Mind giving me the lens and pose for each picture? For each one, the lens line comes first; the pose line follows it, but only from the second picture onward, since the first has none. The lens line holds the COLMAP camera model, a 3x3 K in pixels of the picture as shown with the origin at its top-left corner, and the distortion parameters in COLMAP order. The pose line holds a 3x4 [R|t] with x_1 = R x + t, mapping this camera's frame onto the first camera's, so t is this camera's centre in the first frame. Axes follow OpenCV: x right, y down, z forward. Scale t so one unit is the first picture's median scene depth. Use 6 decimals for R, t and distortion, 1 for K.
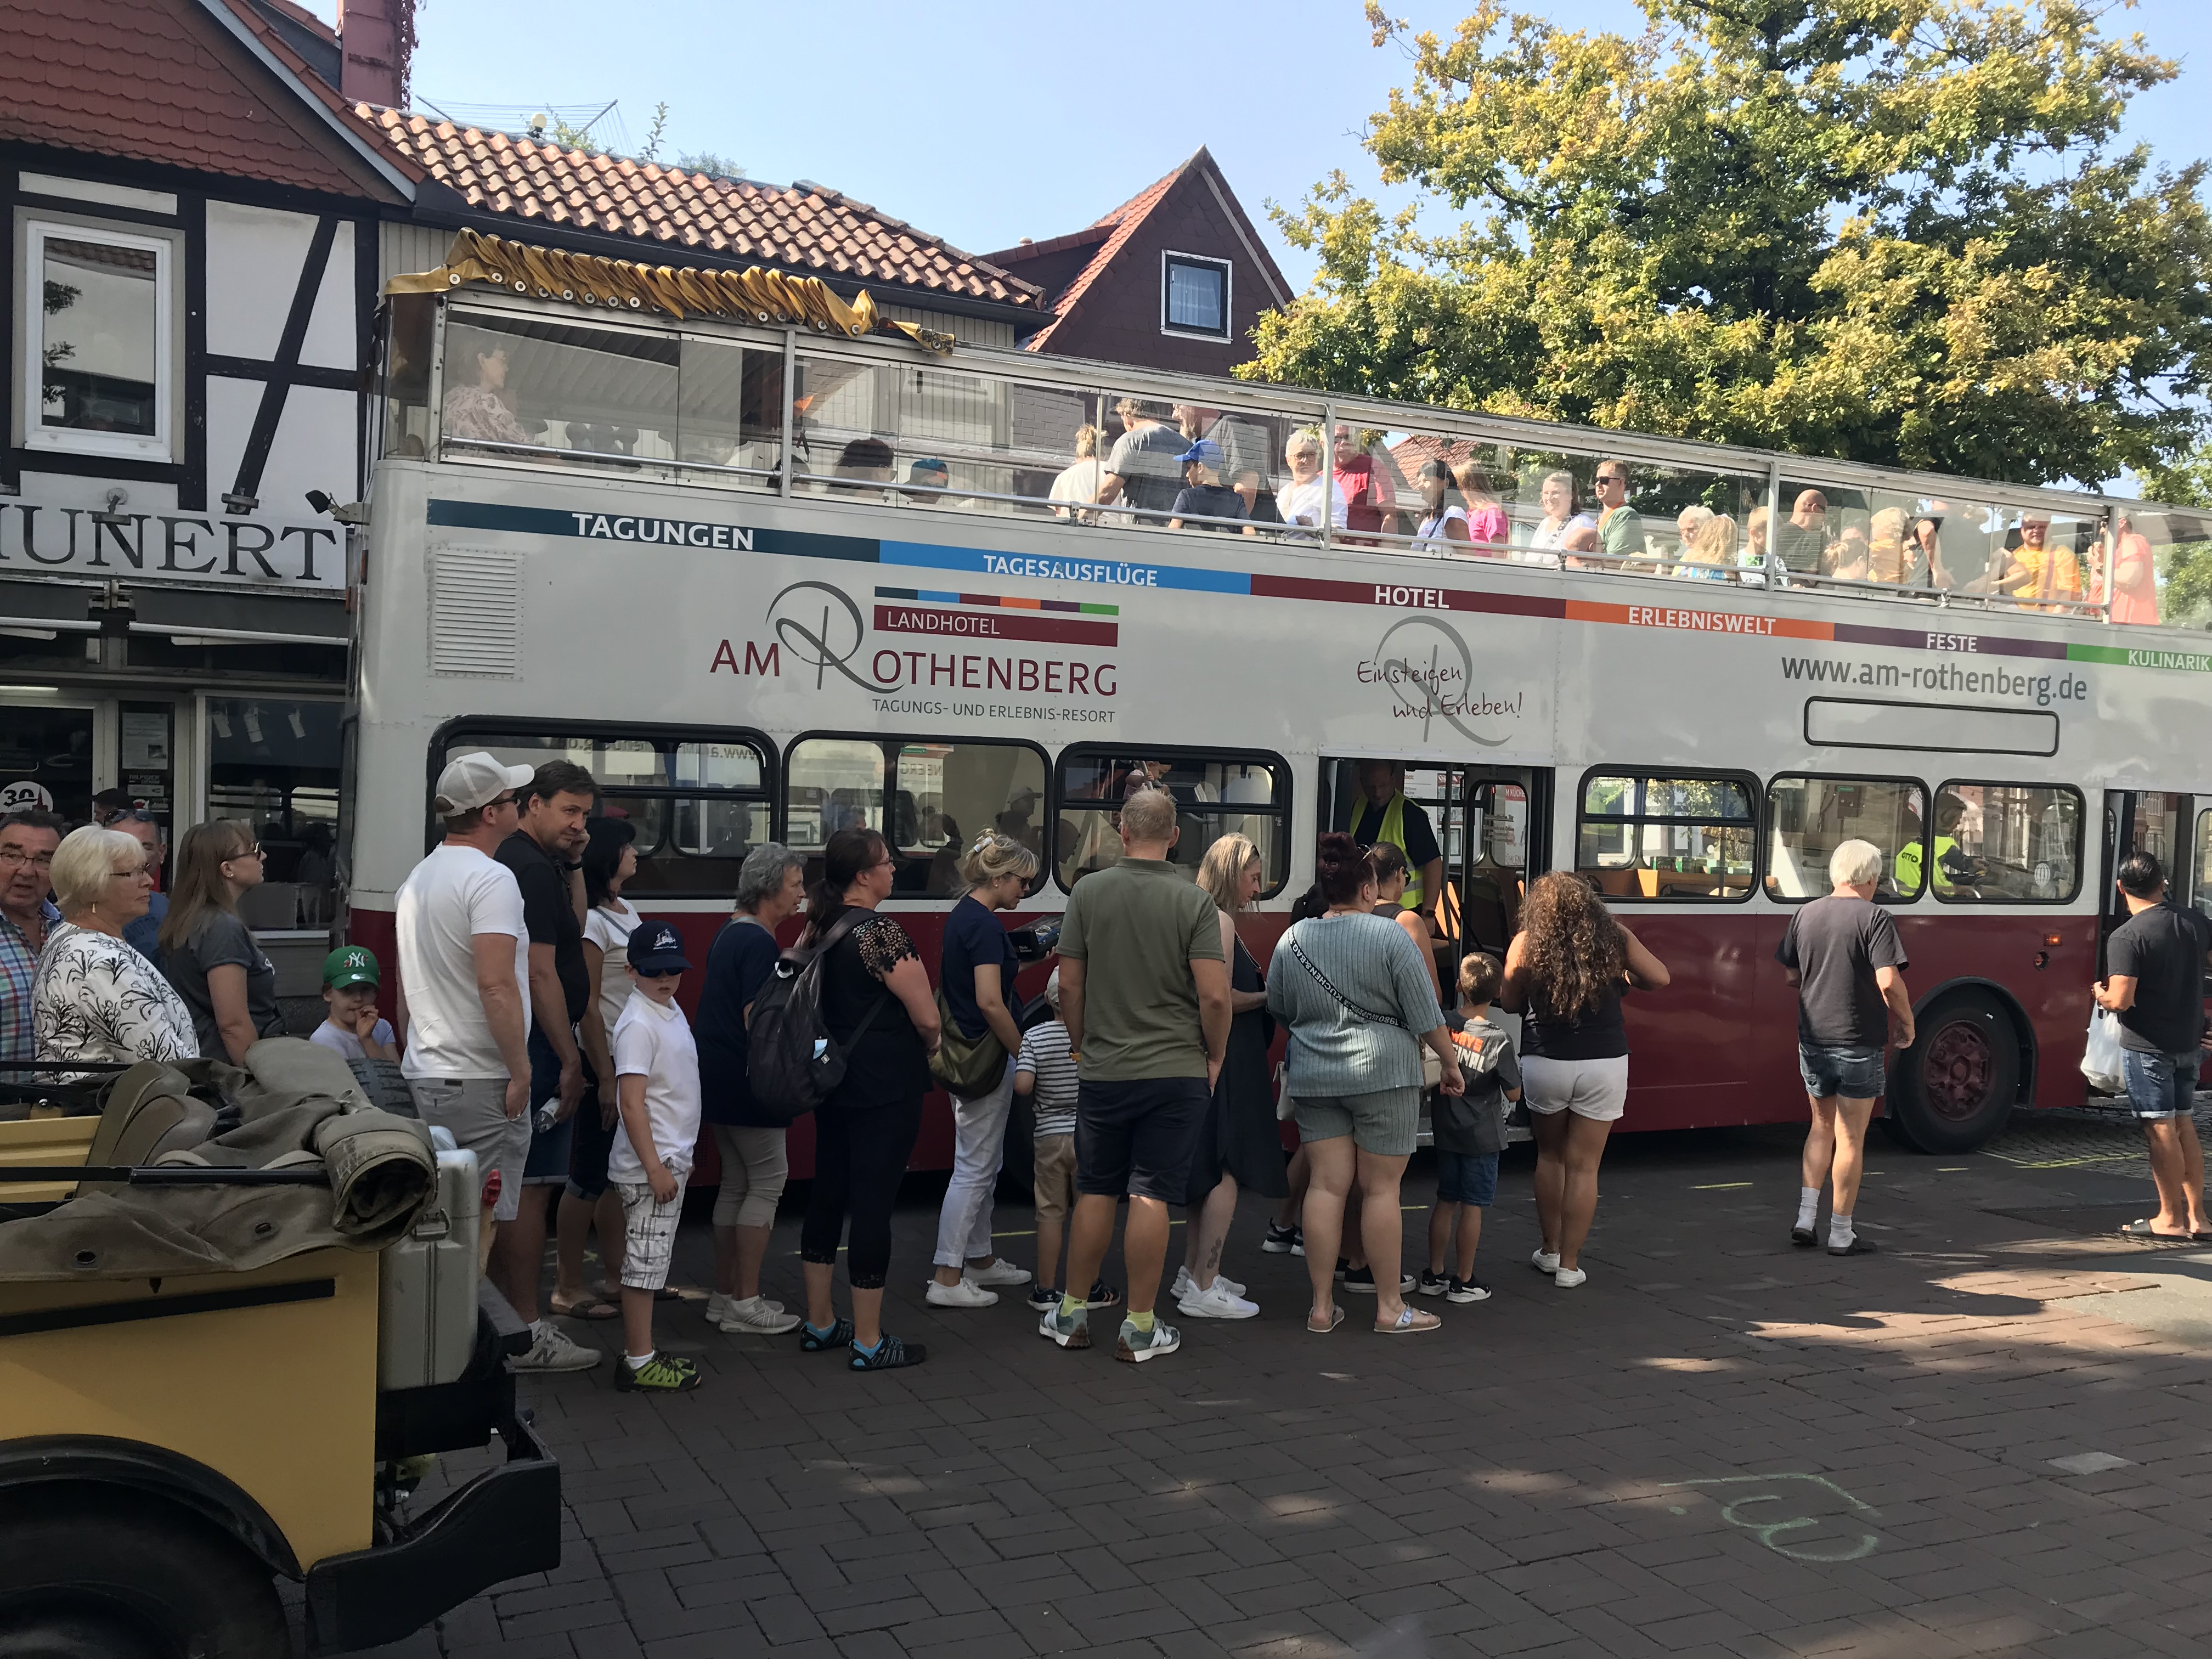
lens RADIAL K [[1815.1, 0, 1069.3], [0, 1815.1, 793.7], [0, 0, 1]] dist [0.021186, -0.008437]
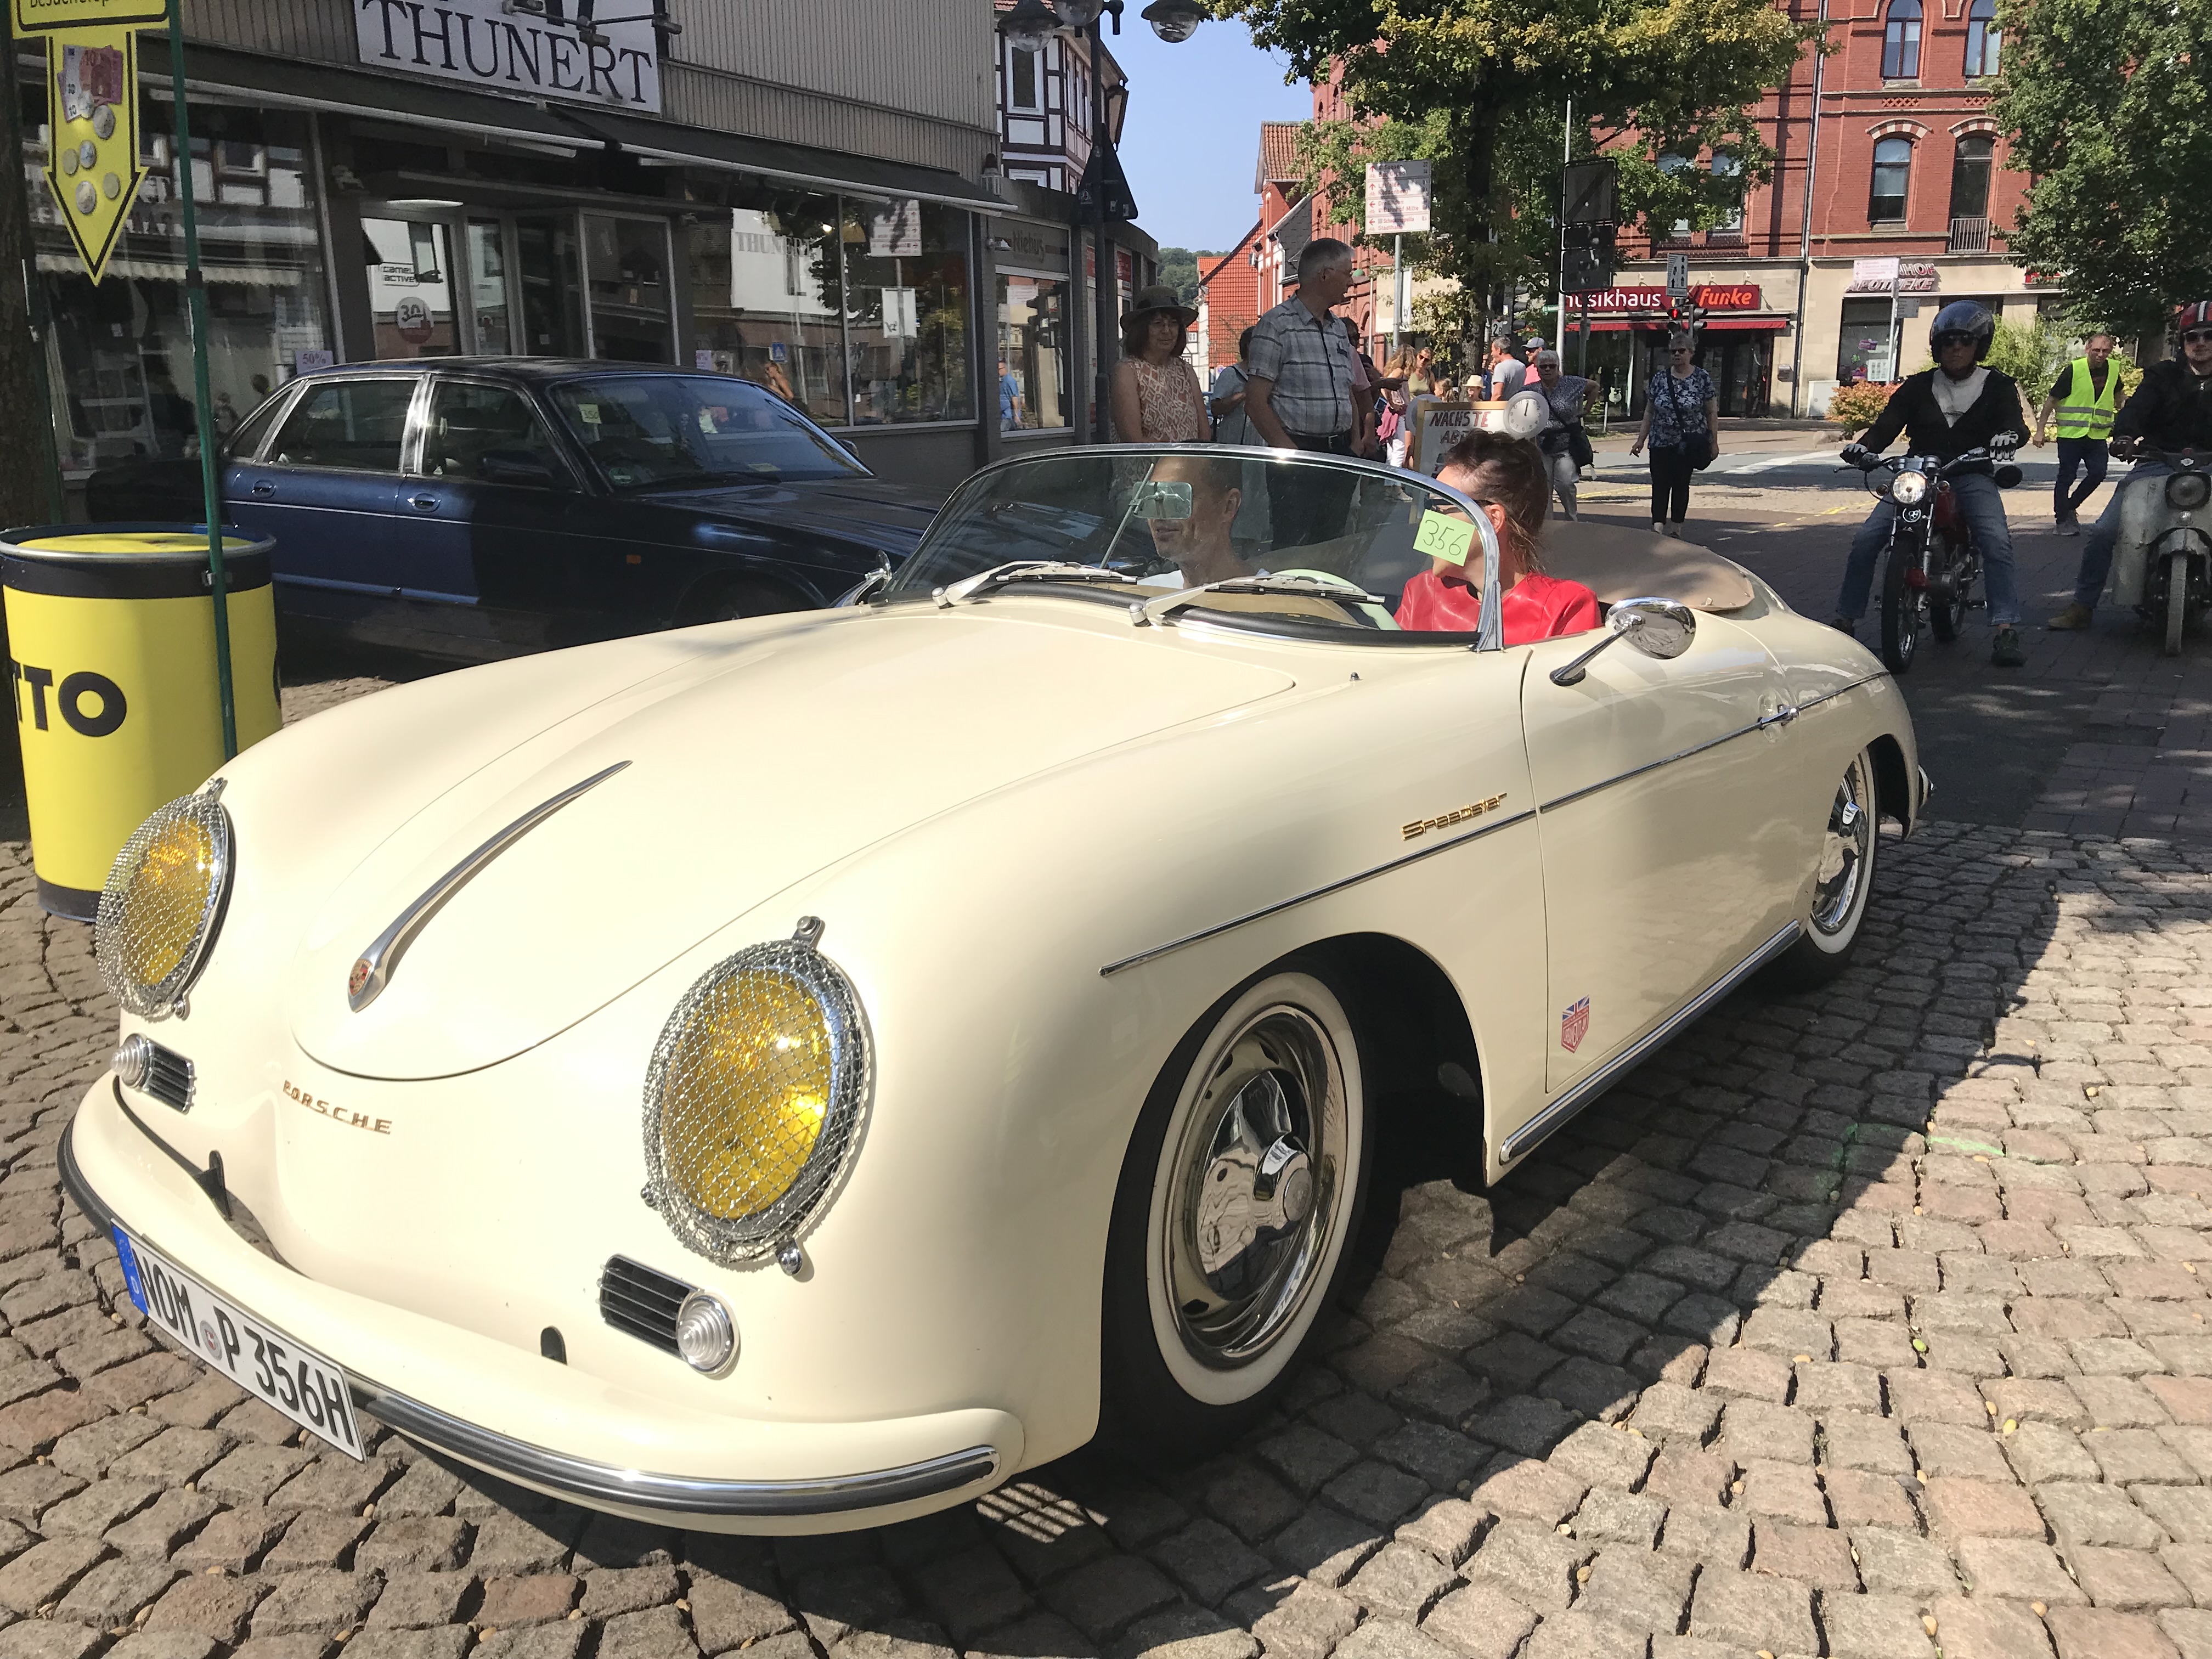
lens RADIAL K [[1815.1, 0, 1103.2], [0, 1815.1, 824.3], [0, 0, 1]] dist [0.021186, -0.008437]
pose [[0.830965, -0.155568, 0.534131, -0.848323], [0.011793, 0.964817, 0.262659, 0.015104], [-0.556200, -0.211962, 0.803563, -0.111990]]
